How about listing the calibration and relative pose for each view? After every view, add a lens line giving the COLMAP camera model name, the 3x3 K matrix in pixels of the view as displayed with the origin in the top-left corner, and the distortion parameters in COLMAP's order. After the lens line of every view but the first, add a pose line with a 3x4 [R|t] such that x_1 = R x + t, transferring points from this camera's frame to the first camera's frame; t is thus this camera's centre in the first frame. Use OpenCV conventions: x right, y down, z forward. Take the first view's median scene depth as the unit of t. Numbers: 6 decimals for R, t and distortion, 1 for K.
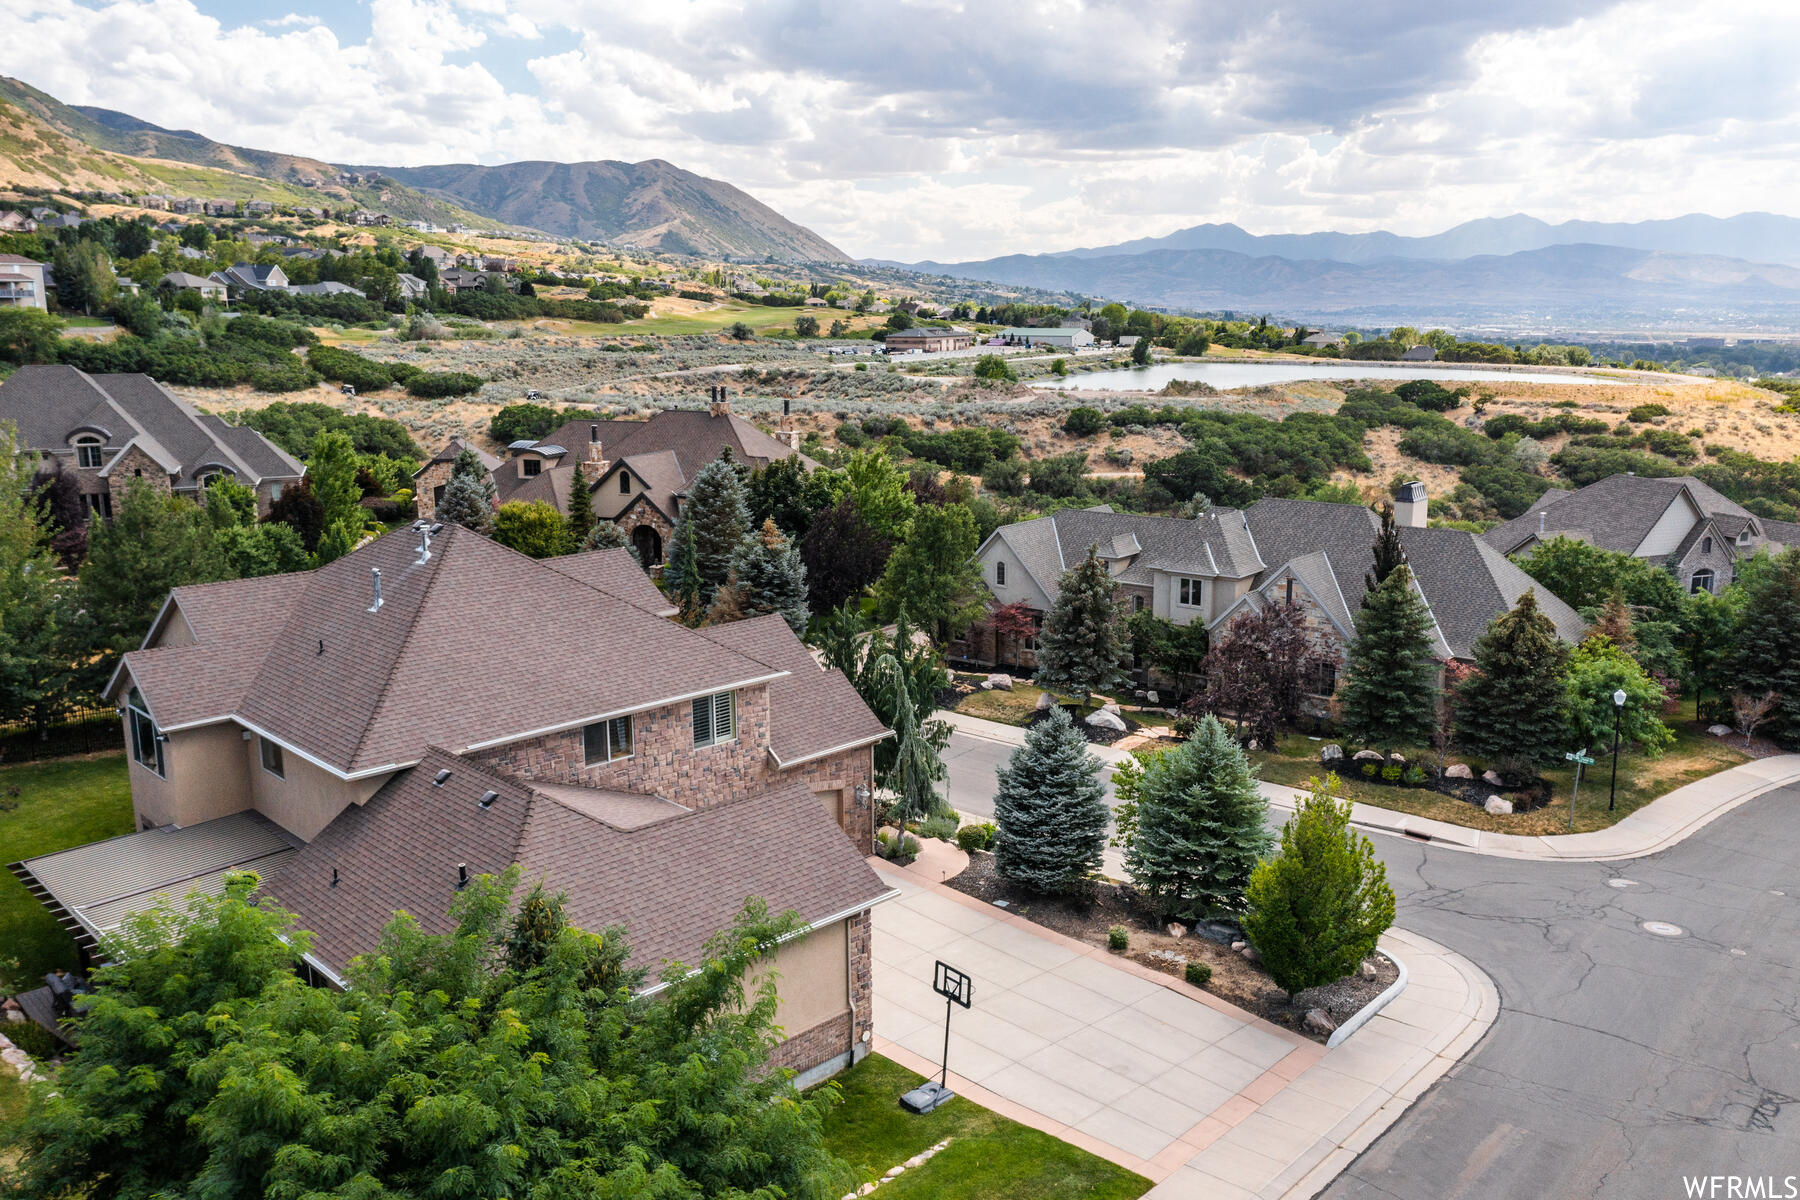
lens RADIAL K [[1413.7, 0, 898.7], [0, 1413.7, 621.5], [0, 0, 1]] dist [-0.016416, 0.002891]
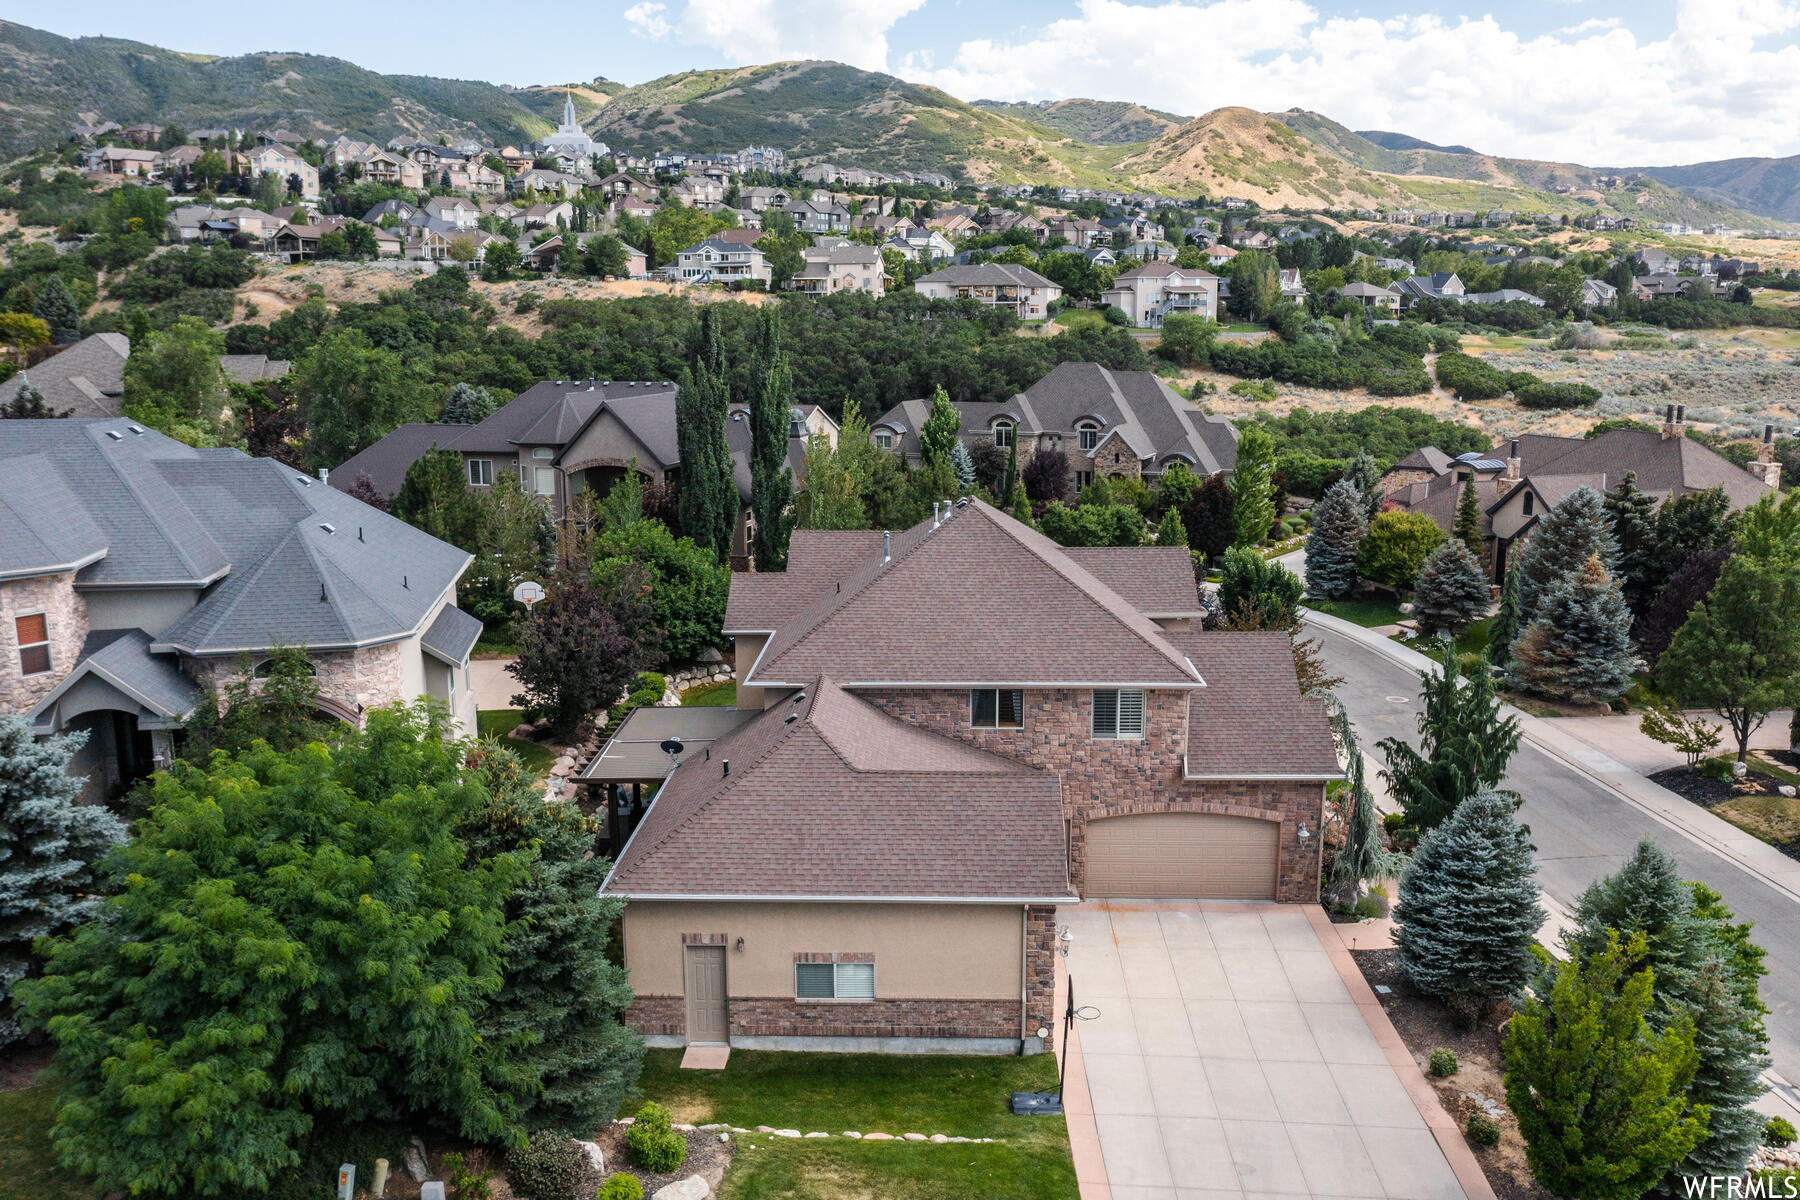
lens RADIAL K [[1423.2, 0, 905.0], [0, 1423.2, 592.4], [0, 0, 1]] dist [-0.020553, 0.006380]
pose [[0.686383, 0.135529, -0.714500, 0.079392], [-0.154238, 0.987260, 0.039098, -0.005621], [0.710696, 0.083367, 0.698542, 0.025975]]
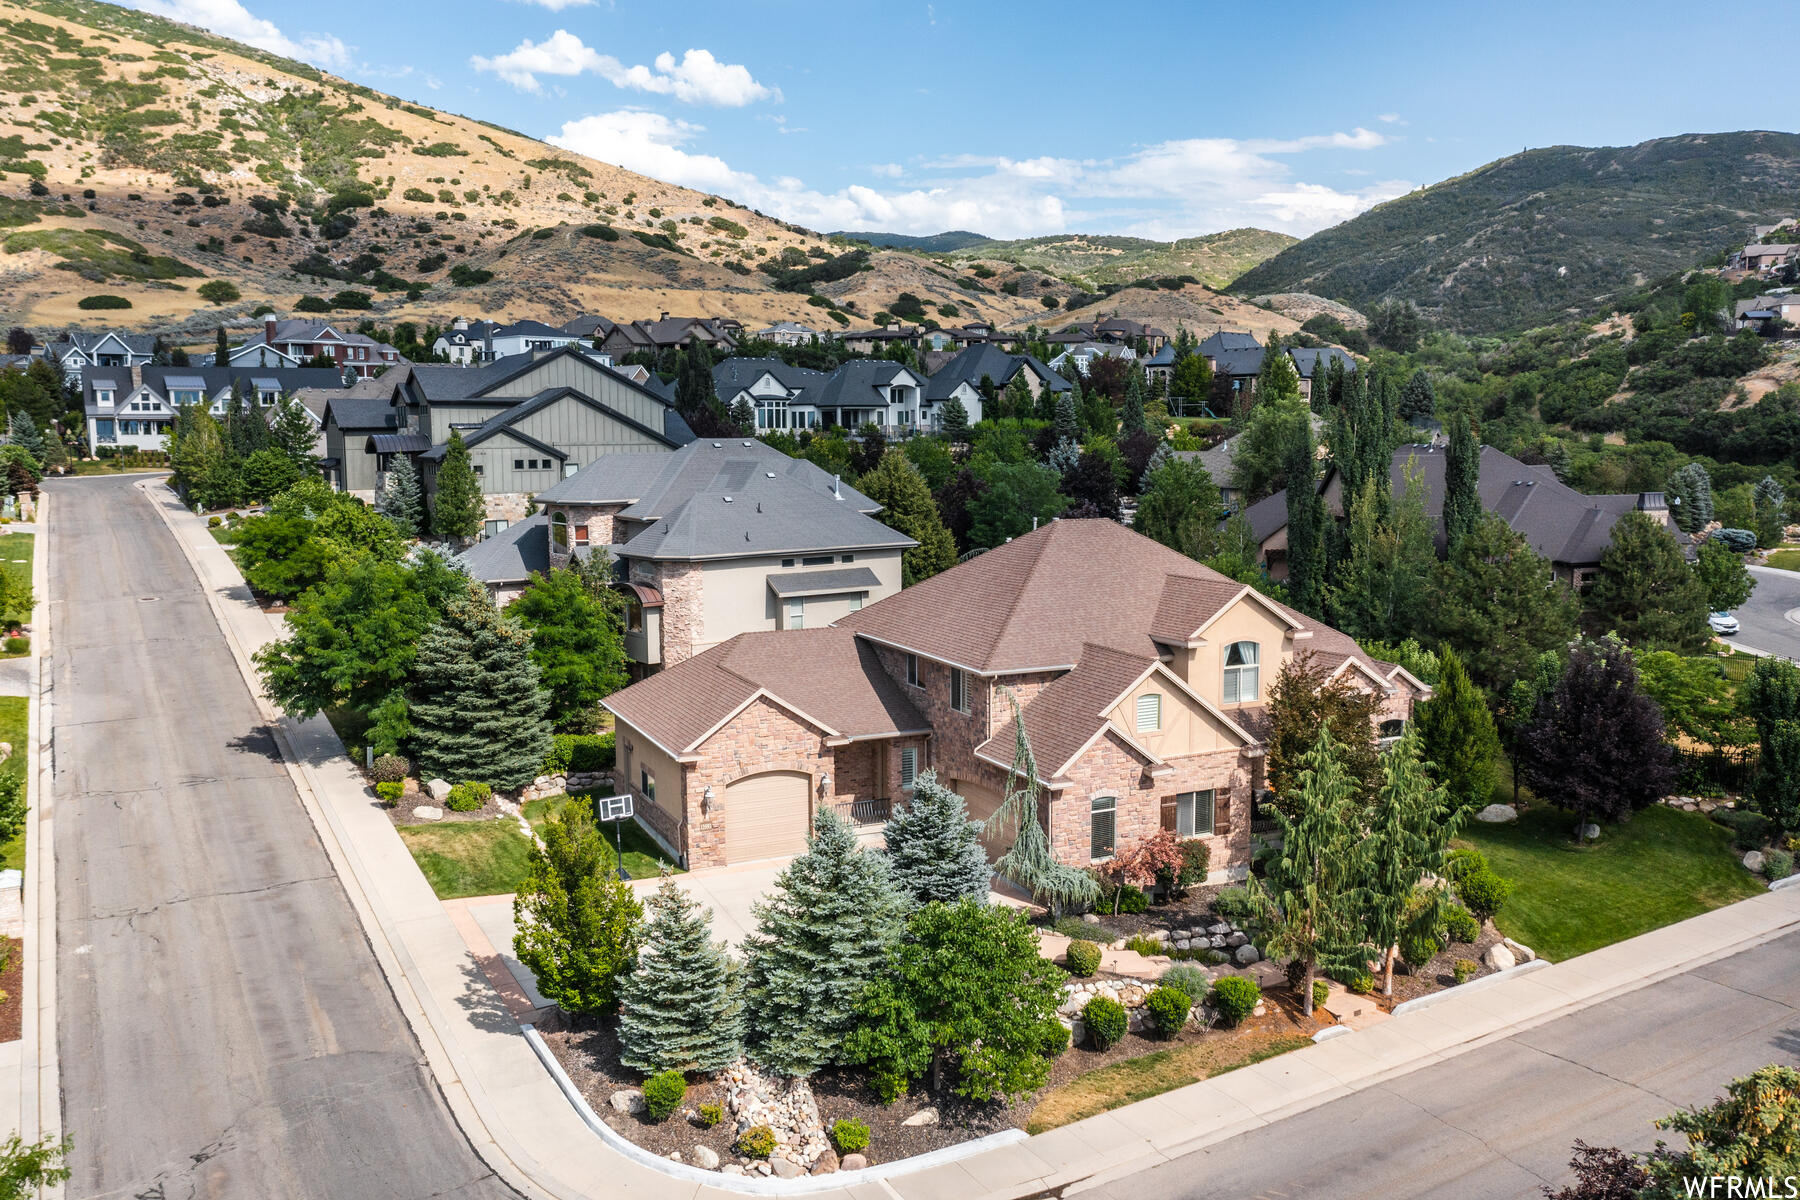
lens RADIAL K [[1423.2, 0, 905.0], [0, 1423.2, 592.4], [0, 0, 1]] dist [-0.020553, 0.006380]
pose [[-0.344704, 0.110276, -0.932211, 0.163381], [-0.192525, 0.963660, 0.185186, -0.036869], [0.918756, 0.243309, -0.310947, 0.213034]]
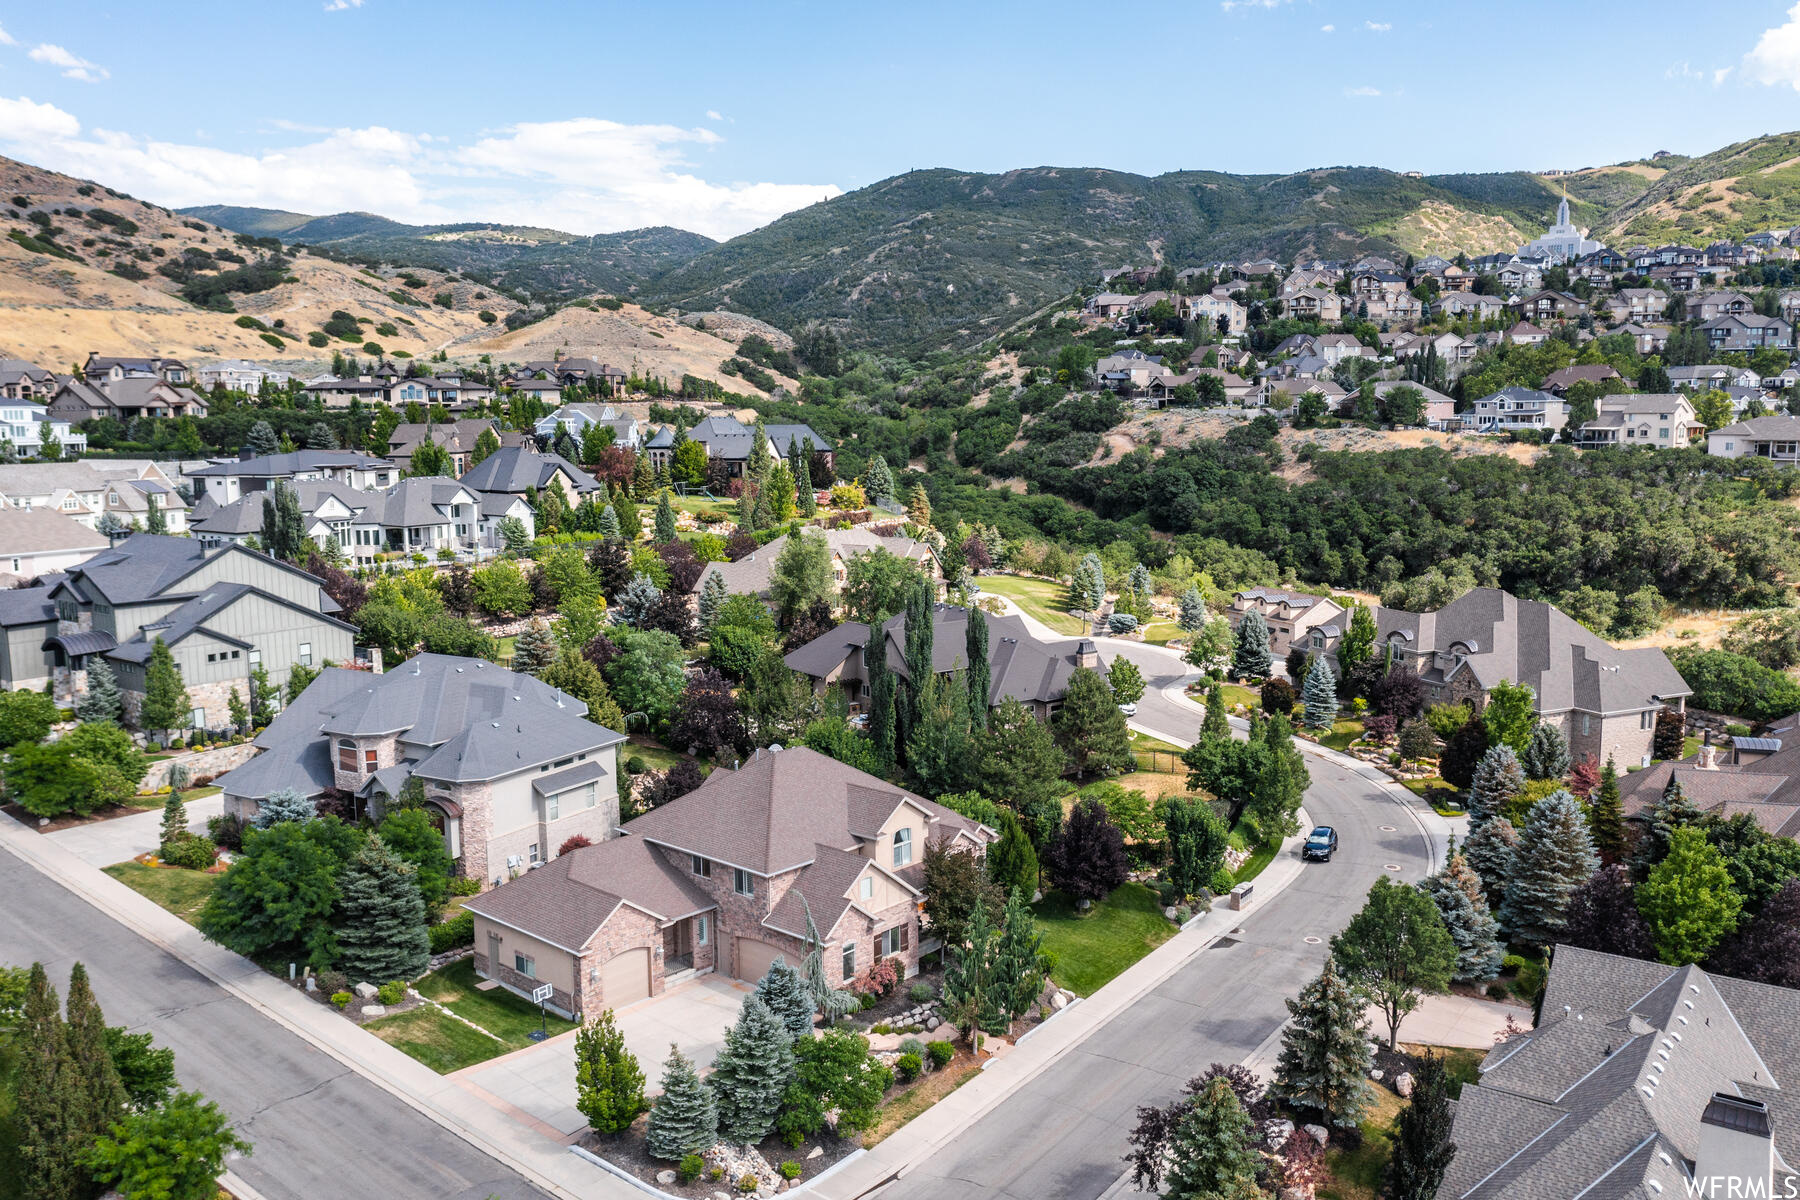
lens RADIAL K [[1423.2, 0, 905.0], [0, 1423.2, 592.4], [0, 0, 1]] dist [-0.020553, 0.006380]
pose [[0.049136, 0.128112, -0.990542, 0.281931], [-0.202989, 0.972323, 0.115686, -0.094126], [0.977947, 0.195385, 0.073782, 0.161630]]
